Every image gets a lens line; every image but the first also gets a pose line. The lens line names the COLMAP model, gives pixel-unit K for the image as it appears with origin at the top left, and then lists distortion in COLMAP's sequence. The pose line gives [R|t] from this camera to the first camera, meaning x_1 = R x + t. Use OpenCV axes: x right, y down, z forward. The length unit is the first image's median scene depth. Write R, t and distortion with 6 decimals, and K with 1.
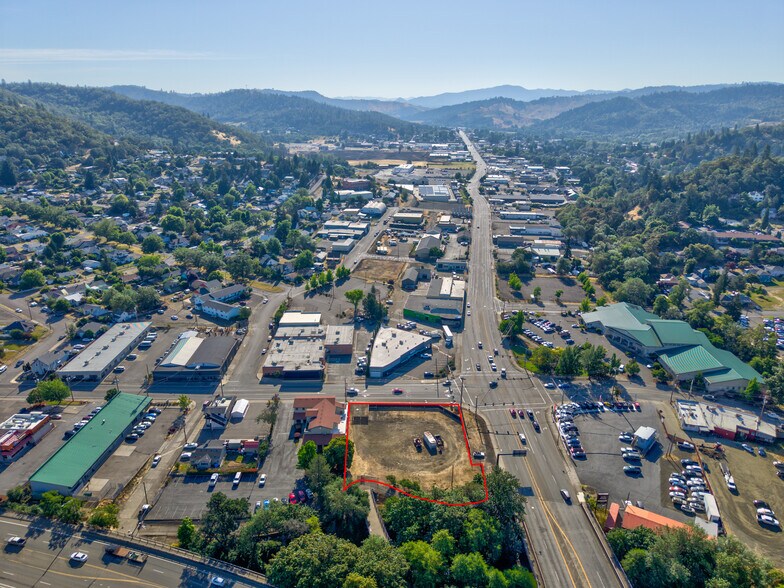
lens RADIAL K [[522.8, 0, 391.2], [0, 522.8, 294.9], [0, 0, 1]] dist [0.036349, -0.039746]
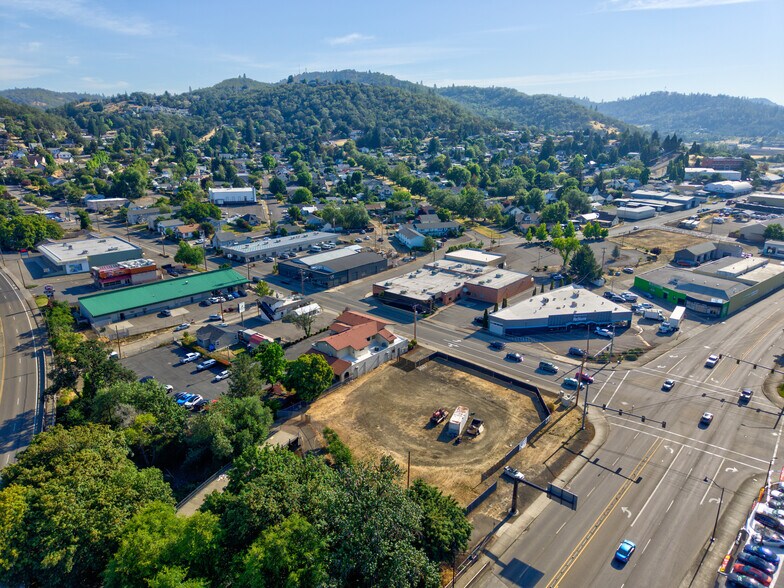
lens RADIAL K [[522.8, 0, 391.2], [0, 522.8, 294.9], [0, 0, 1]] dist [0.036349, -0.039746]
pose [[0.743624, 0.201335, -0.637564, 0.239568], [-0.219560, 0.974235, 0.051567, 0.088812], [0.631519, 0.101637, 0.768670, 0.340122]]
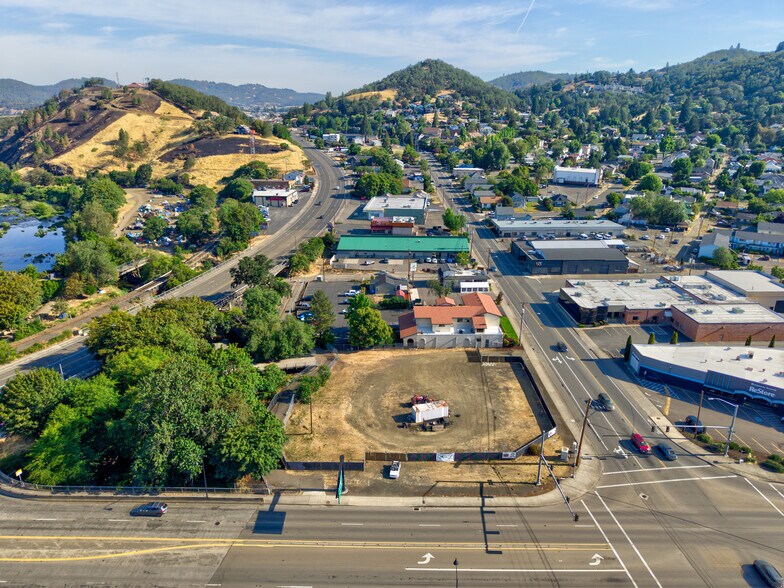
lens RADIAL K [[522.8, 0, 391.2], [0, 522.8, 294.9], [0, 0, 1]] dist [0.036349, -0.039746]
pose [[-0.000461, 0.337591, -0.941293, 0.370834], [-0.333773, 0.887261, 0.318376, 0.004875], [0.942653, 0.314325, 0.112270, 0.582819]]
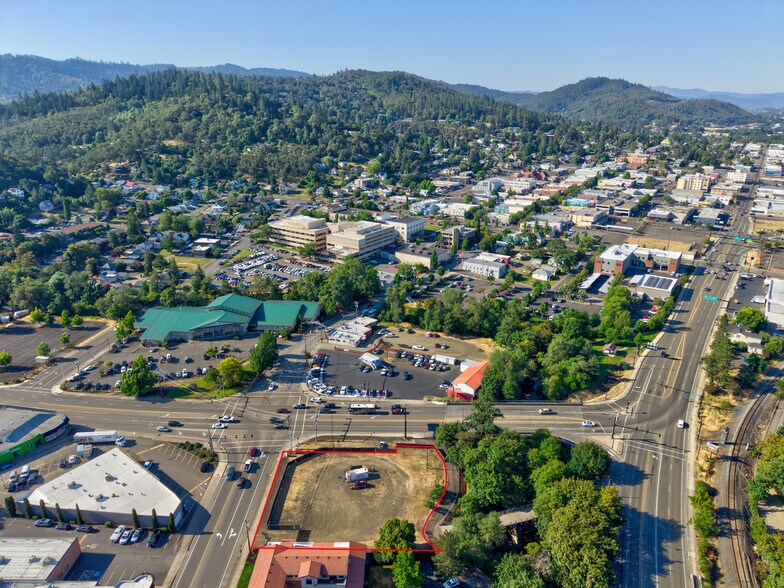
lens RADIAL K [[524.0, 0, 390.2], [0, 524.0, 292.3], [0, 0, 1]] dist [0.054133, -0.073357]
pose [[0.033837, -0.338125, 0.940493, -0.446454], [0.330962, 0.891727, 0.308685, -0.173103], [-0.943037, 0.300823, 0.142080, 0.491997]]
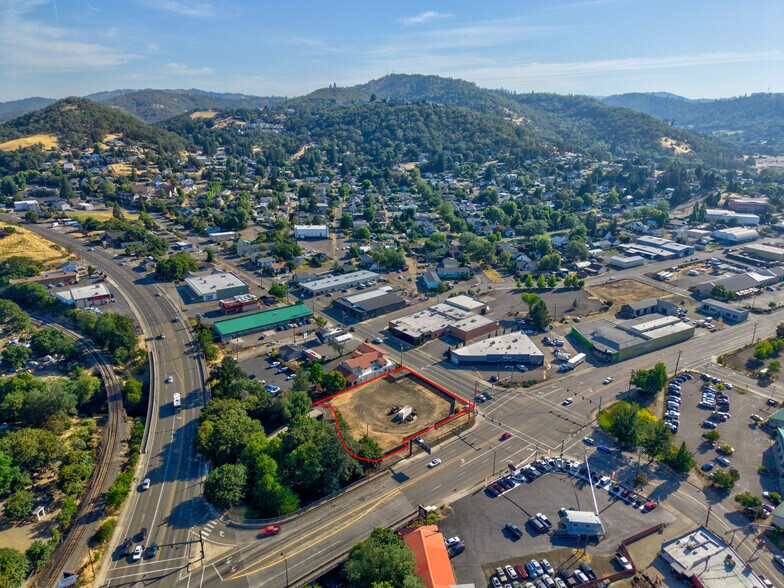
lens RADIAL K [[522.8, 0, 391.2], [0, 522.8, 294.9], [0, 0, 1]] dist [0.036349, -0.039746]
pose [[0.627135, 0.255194, -0.735920, 0.542998], [-0.263437, 0.958621, 0.107924, -0.048158], [0.733009, 0.126185, 0.668412, 0.143020]]
